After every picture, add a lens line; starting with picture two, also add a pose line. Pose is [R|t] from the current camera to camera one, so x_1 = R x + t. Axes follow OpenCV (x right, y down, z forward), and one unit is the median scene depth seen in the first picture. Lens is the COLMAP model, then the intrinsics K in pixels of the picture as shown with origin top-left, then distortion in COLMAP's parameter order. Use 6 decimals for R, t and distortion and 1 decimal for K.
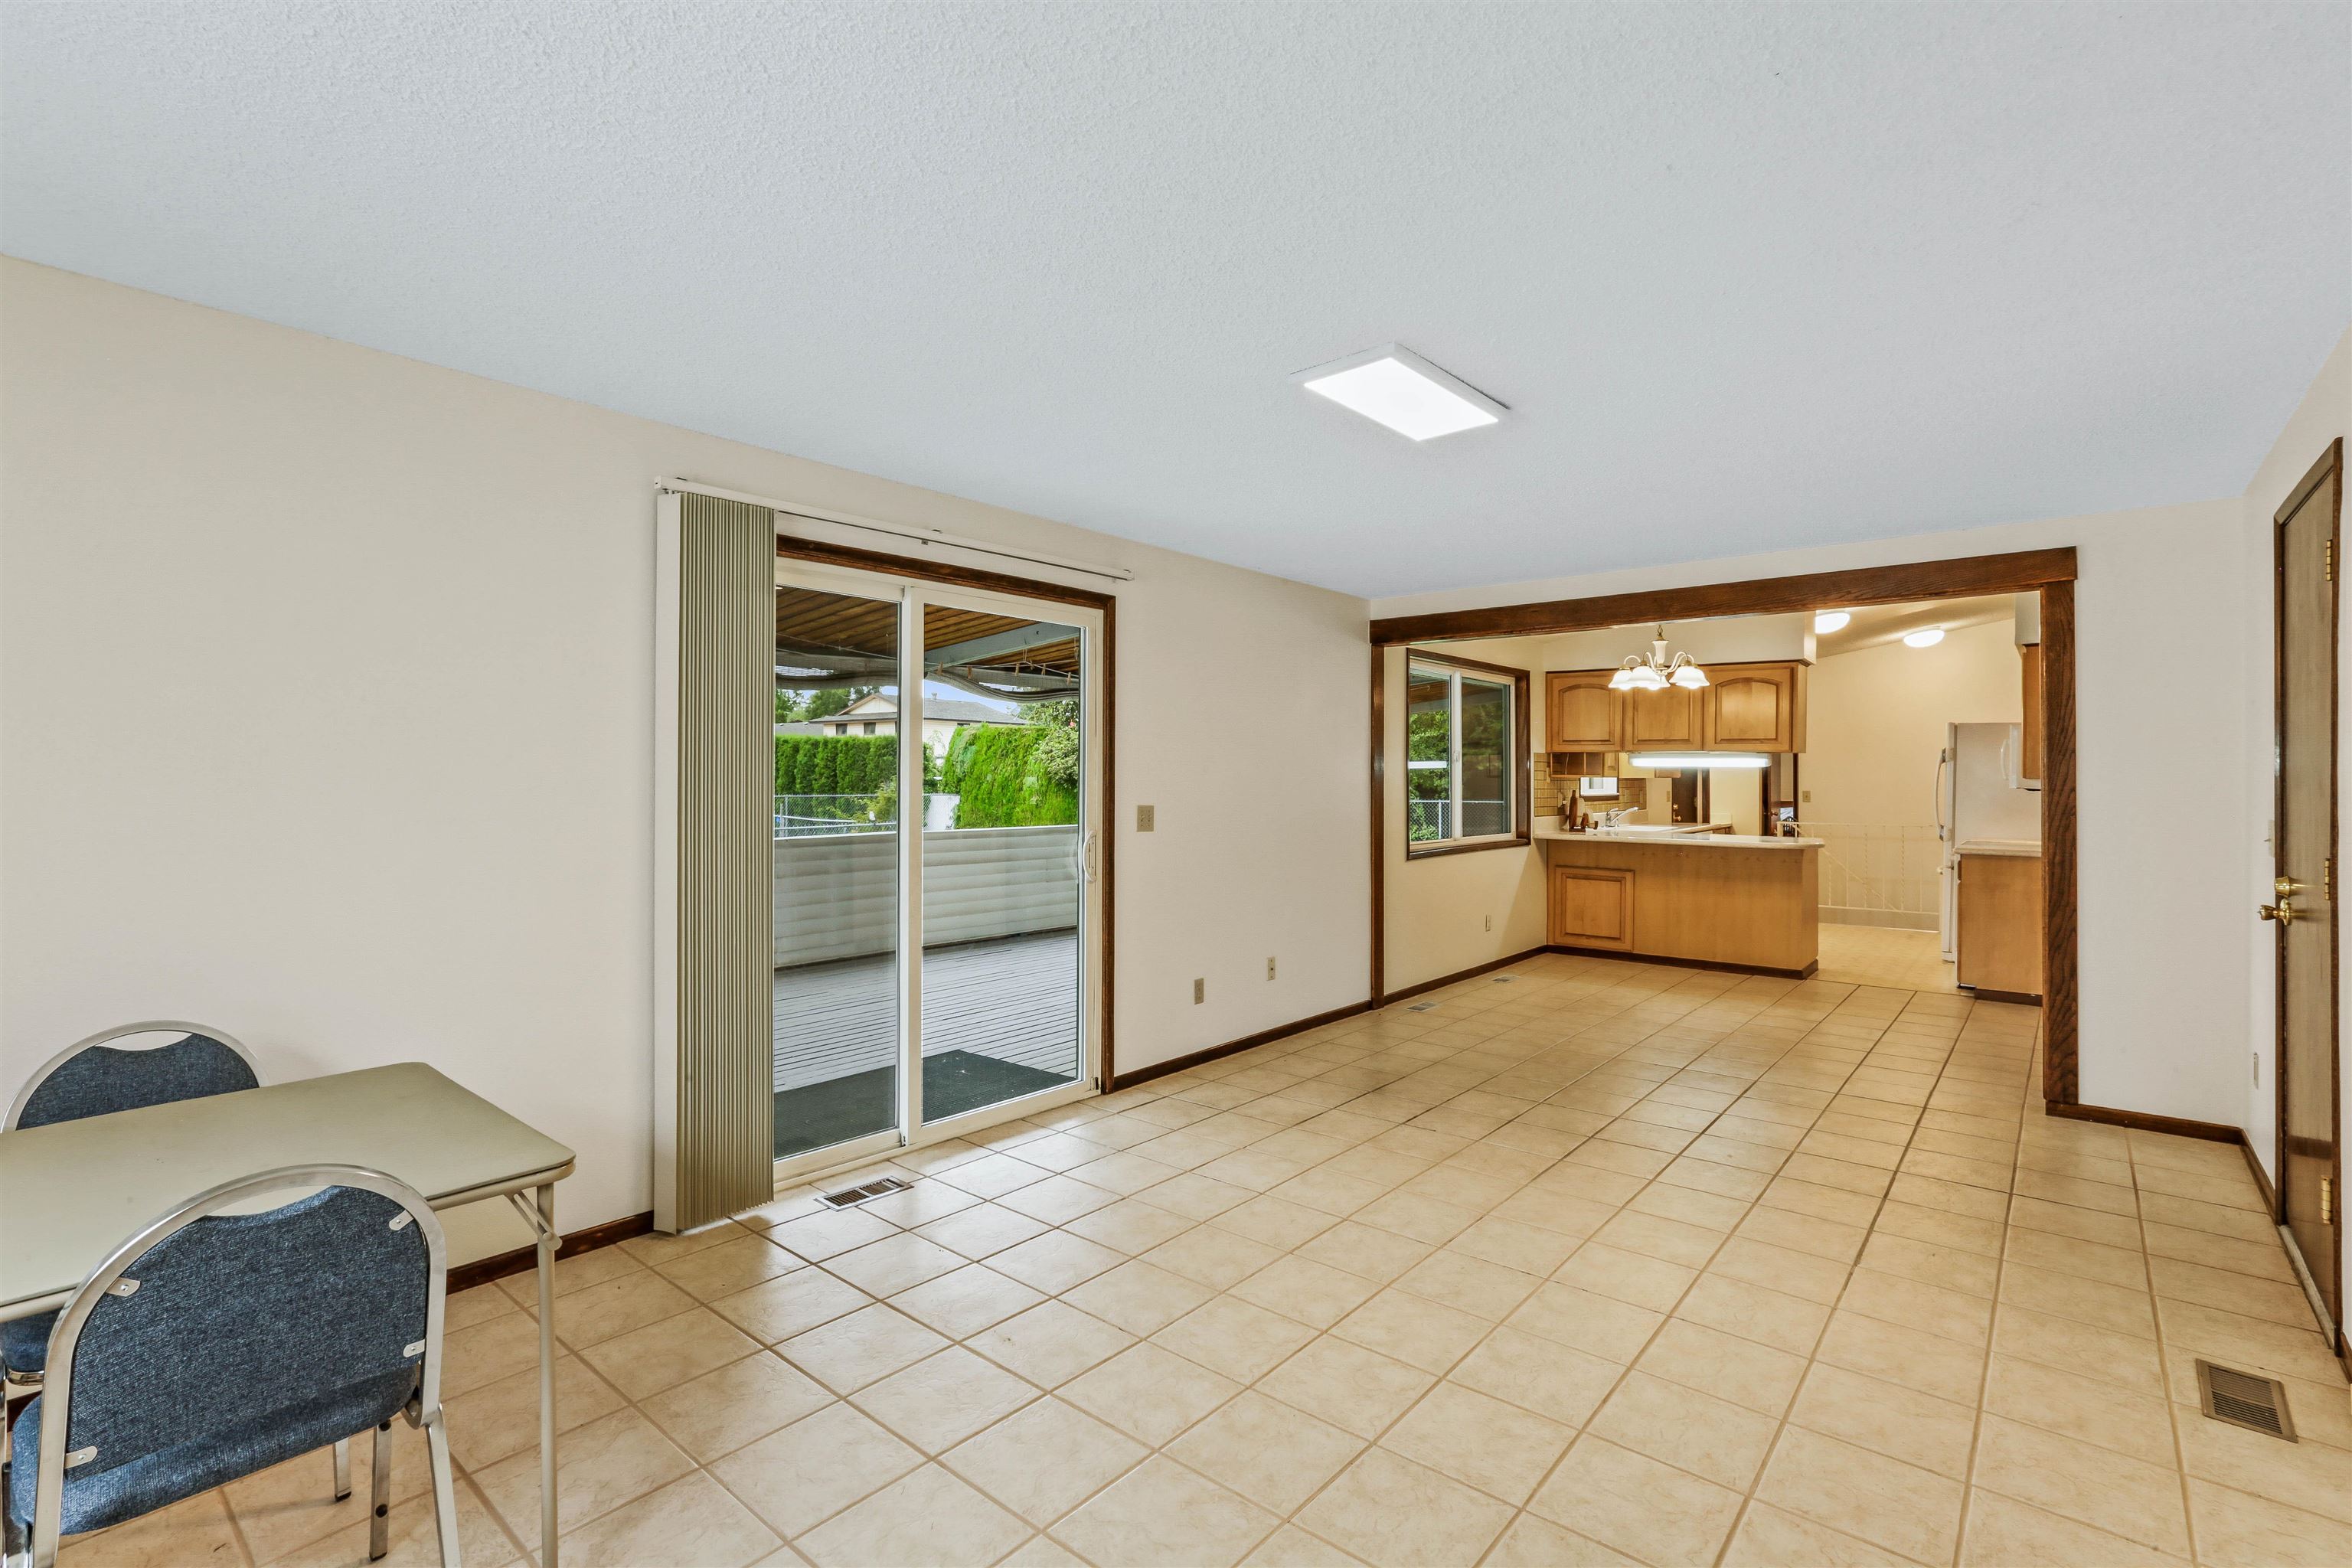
lens RADIAL K [[1078.5, 0, 1188.4], [0, 1078.5, 785.1], [0, 0, 1]] dist [-0.000355, 0.000147]
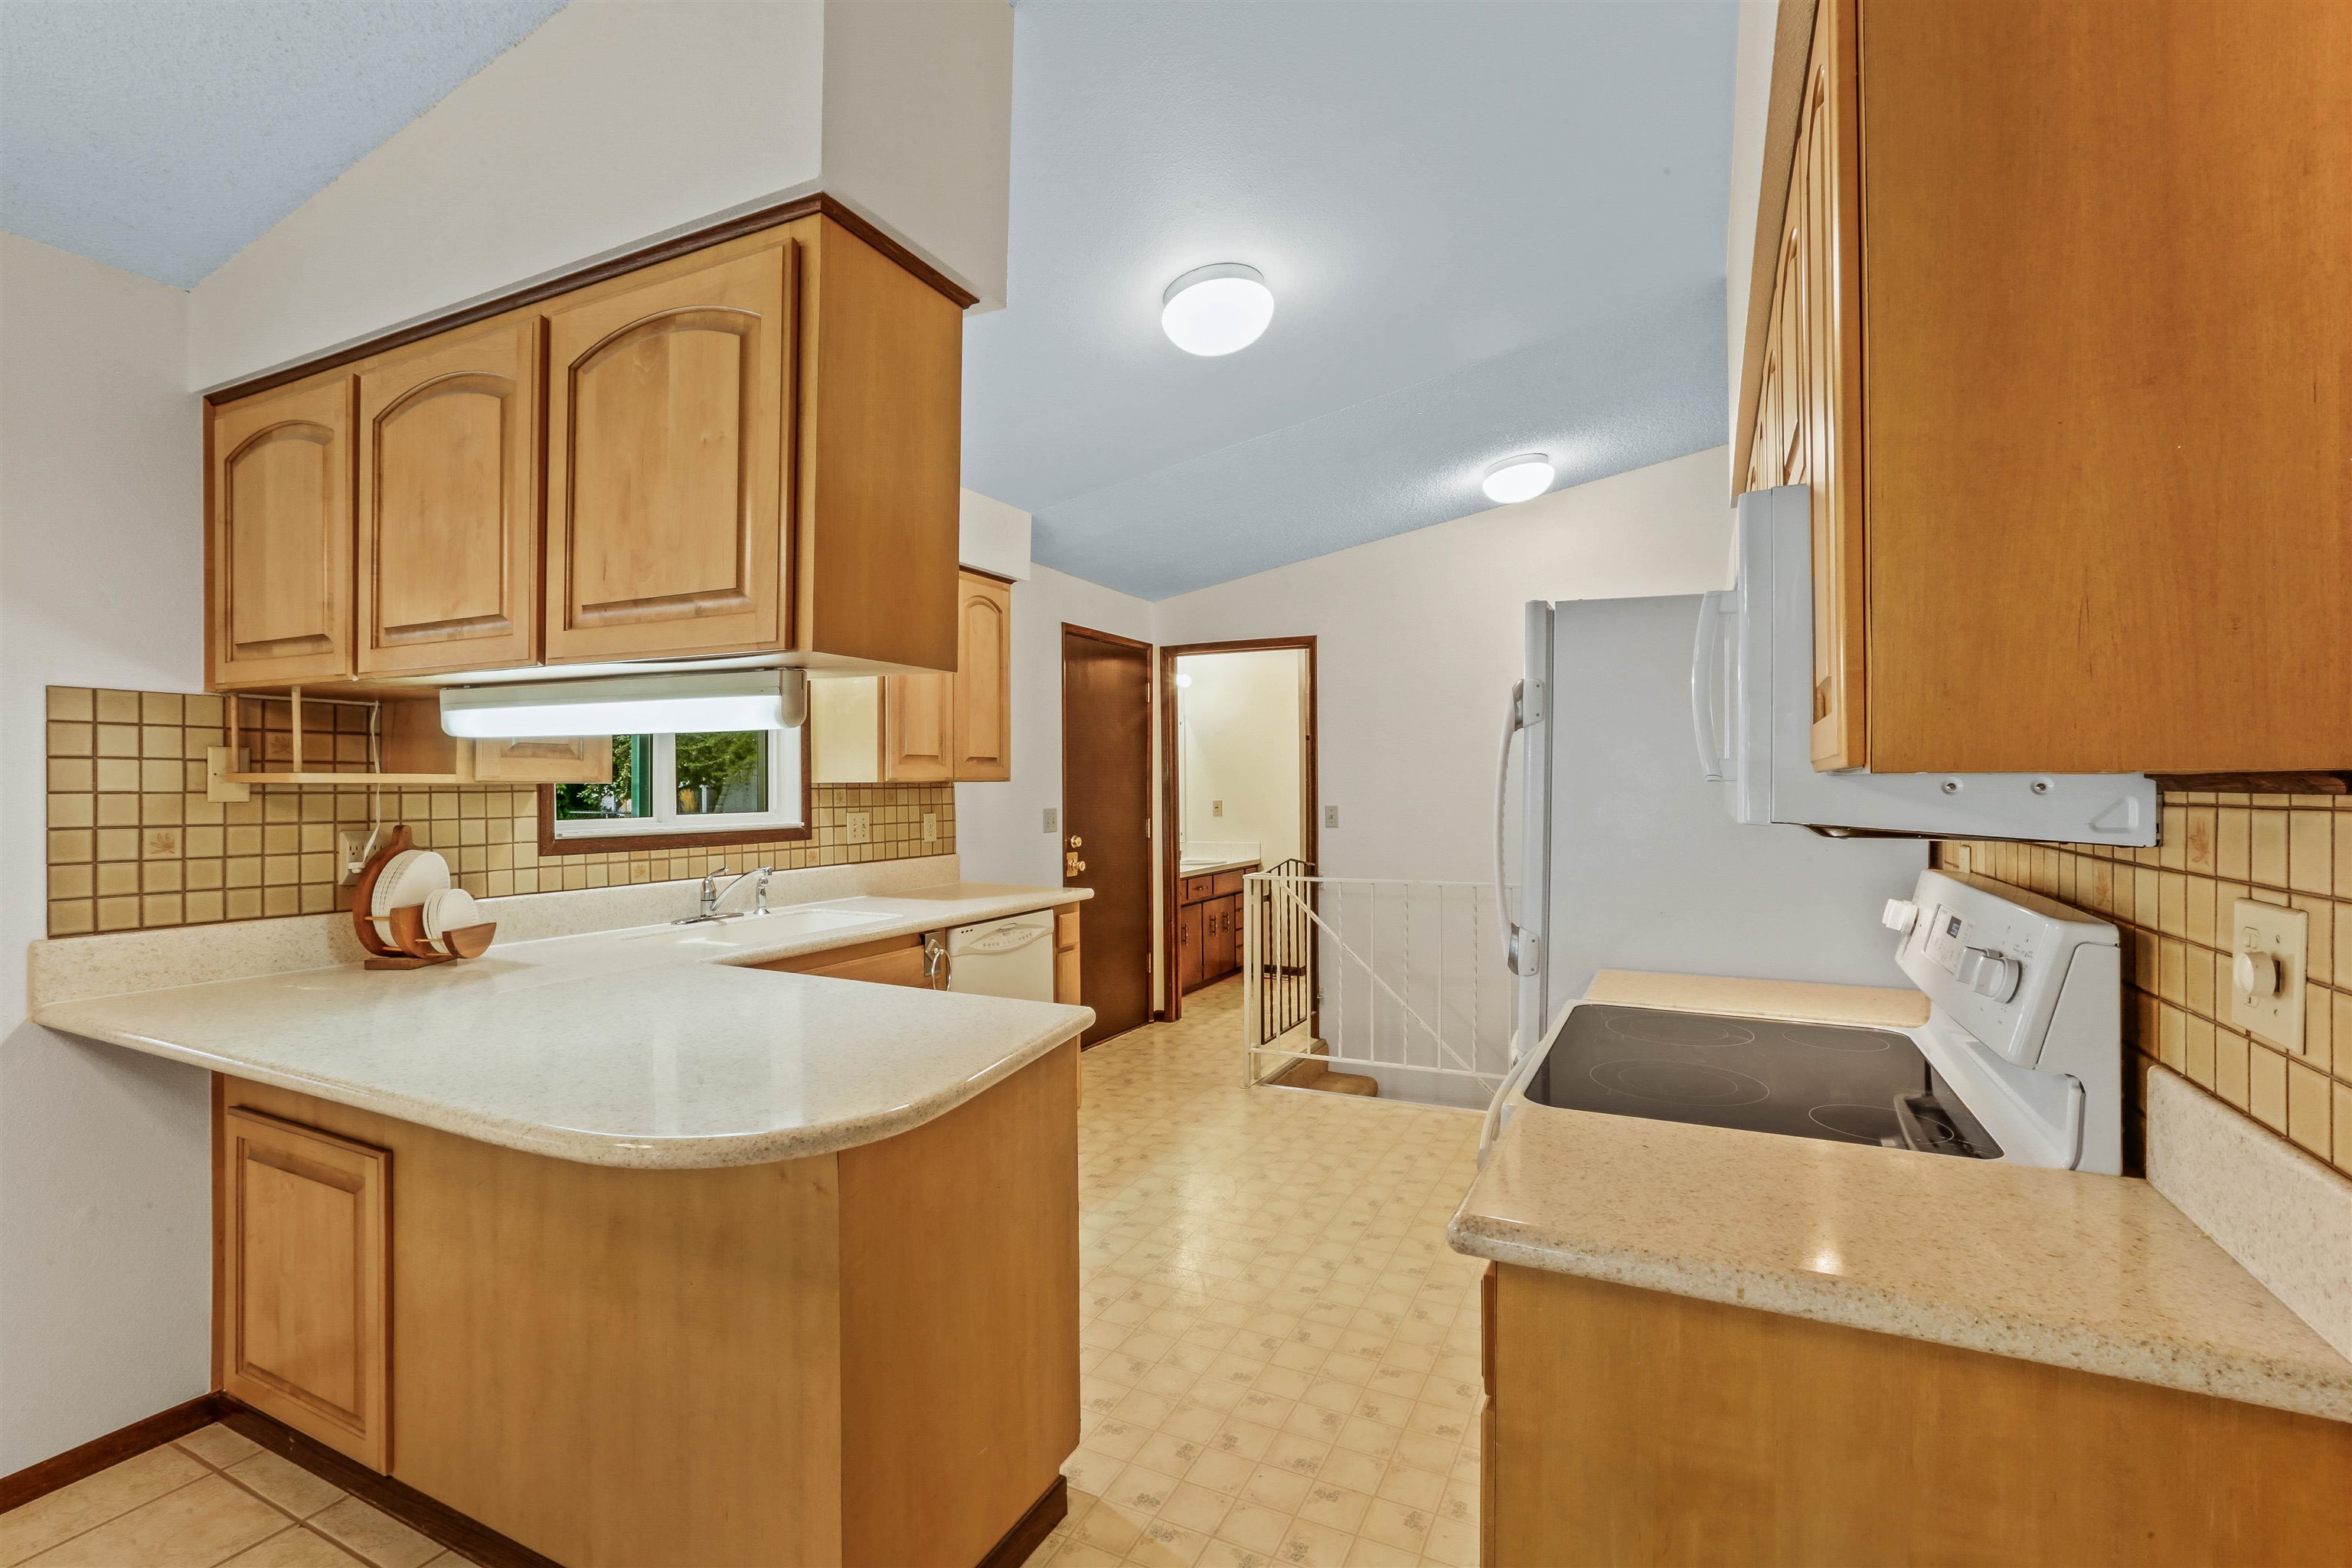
lens RADIAL K [[1095.3, 0, 1154.9], [0, 1095.3, 784.2], [0, 0, 1]] dist [0.001454, 0.000611]
pose [[0.978137, -0.006618, 0.207858, 0.204424], [0.008275, 0.999941, -0.007104, -0.001103], [-0.207798, 0.008668, 0.978133, 0.273070]]
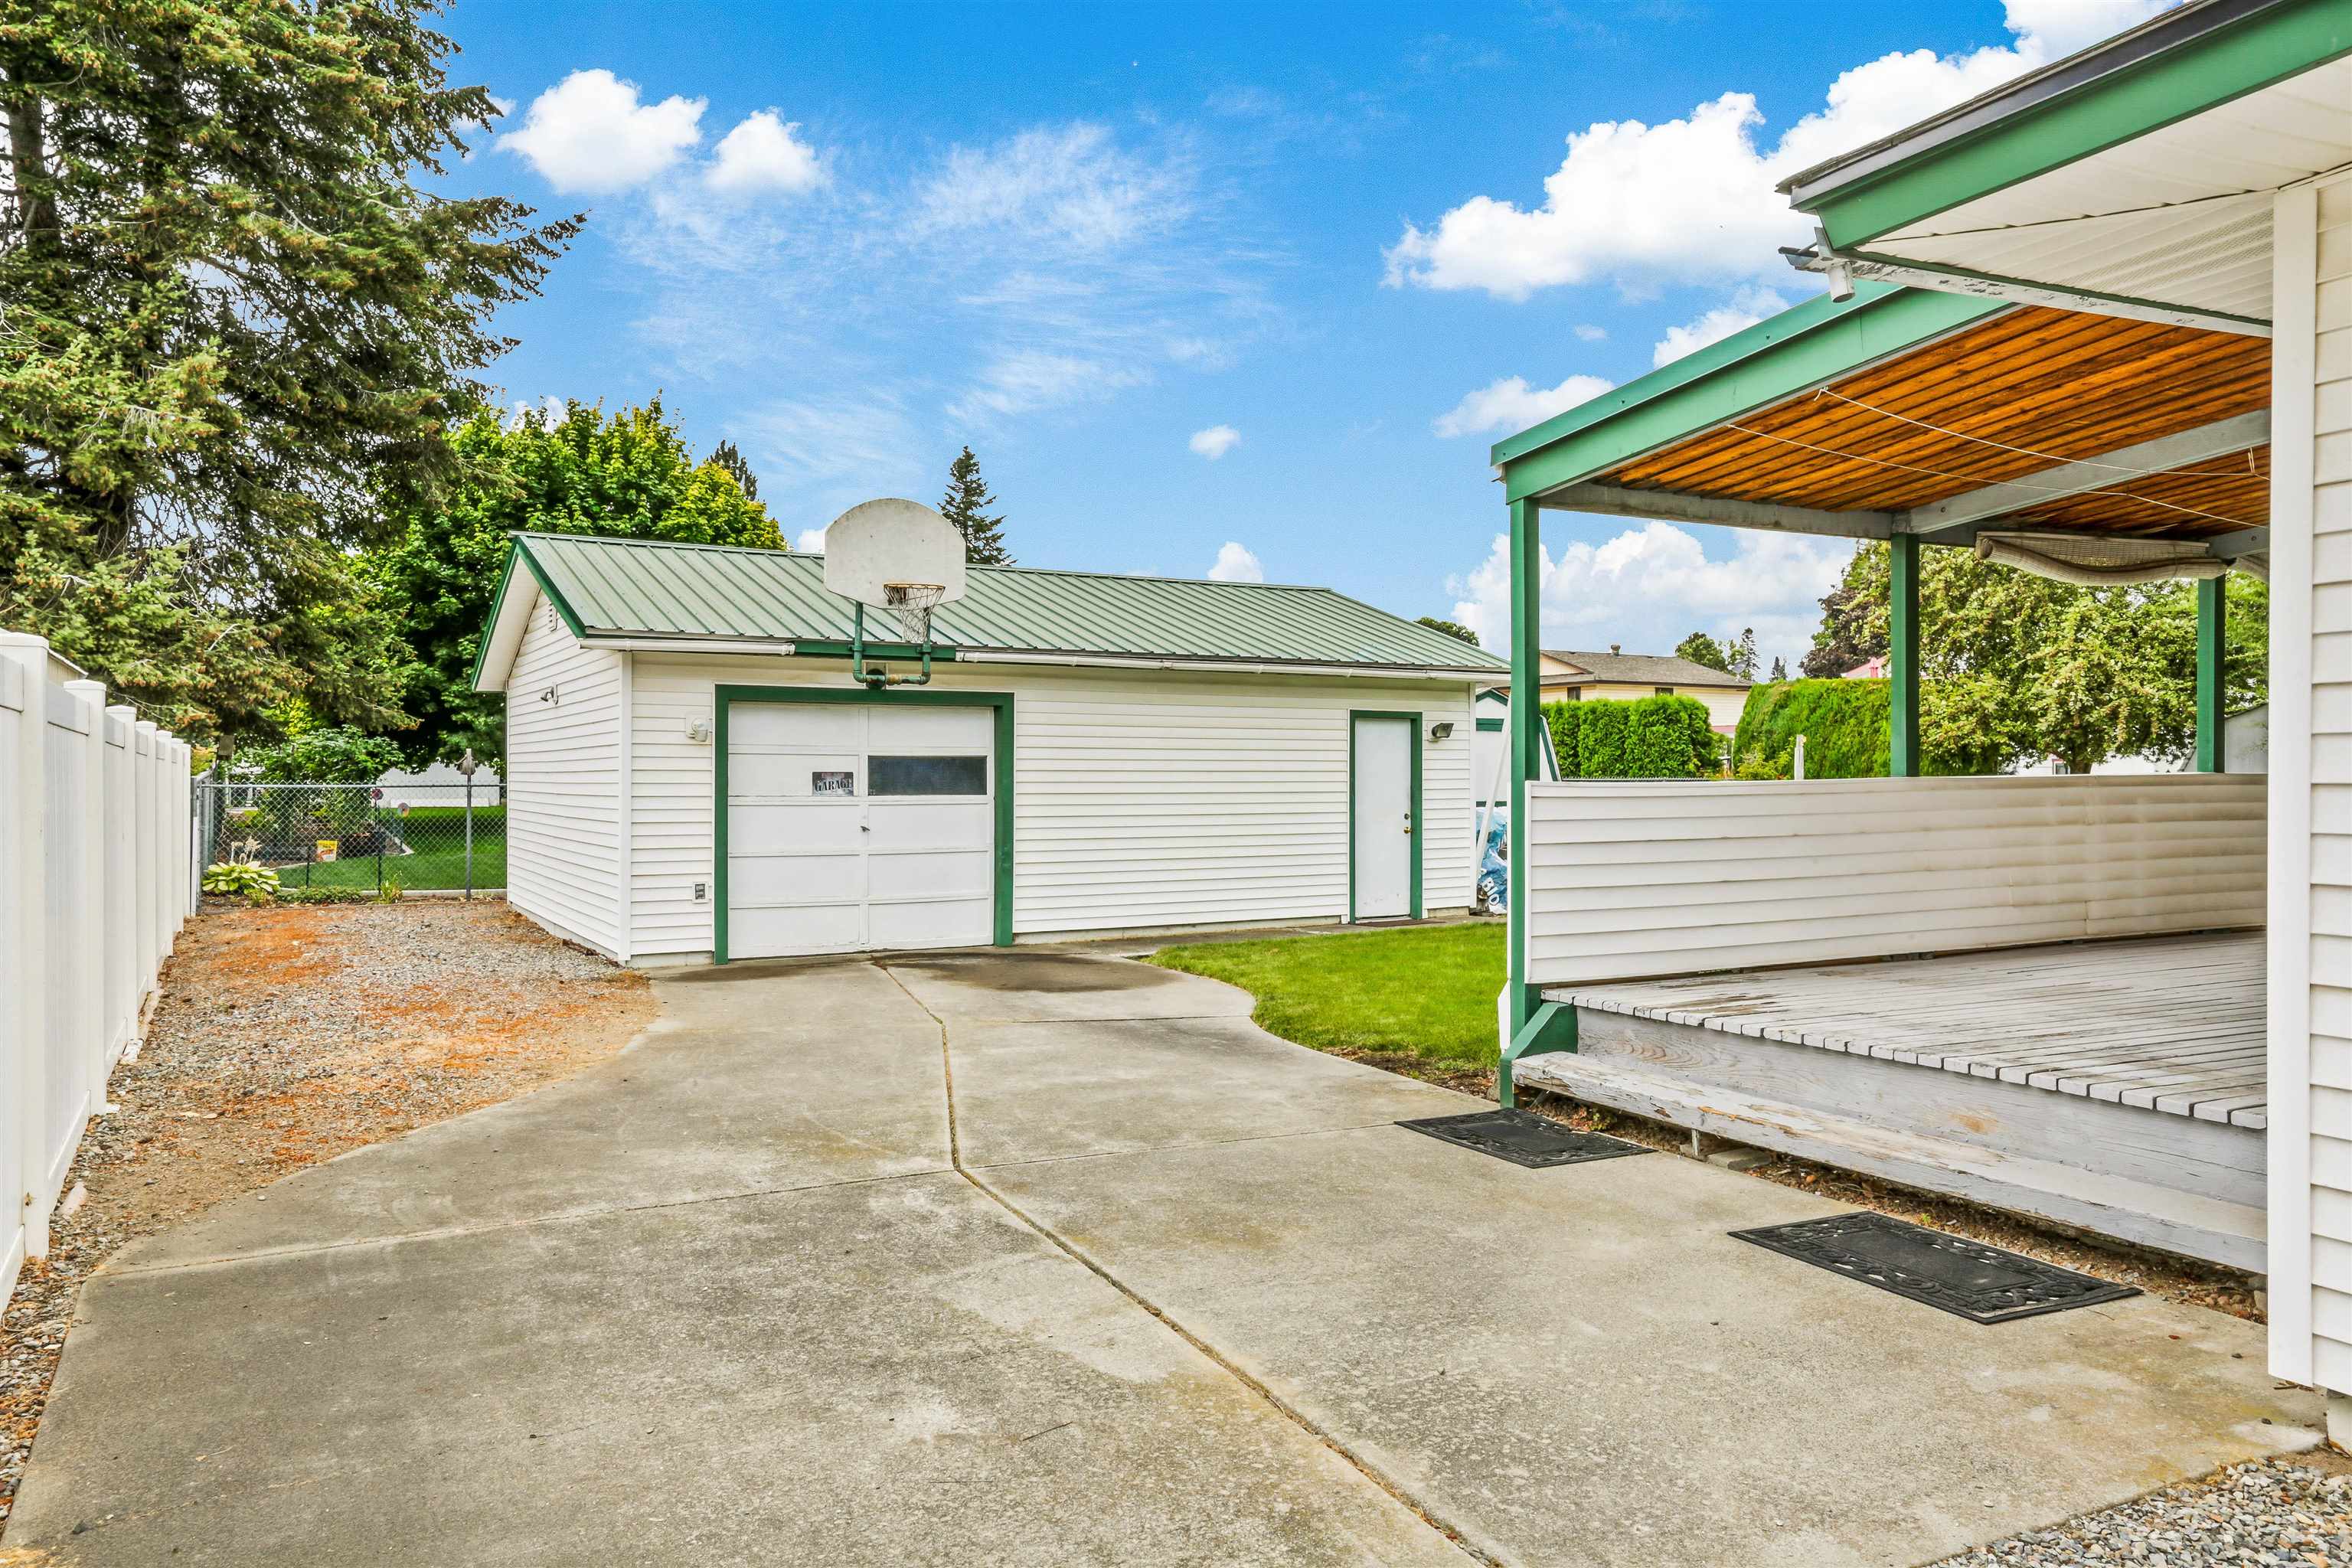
lens RADIAL K [[1571.4, 0, 1176.0], [0, 1571.4, 784.0], [0, 0, 1]] dist [0.007041, 0.004222]
pose [[0.906899, -0.003581, -0.421332, -0.186627], [0.001820, 0.999988, -0.004583, 0.022826], [0.421343, 0.003390, 0.906895, -0.116884]]
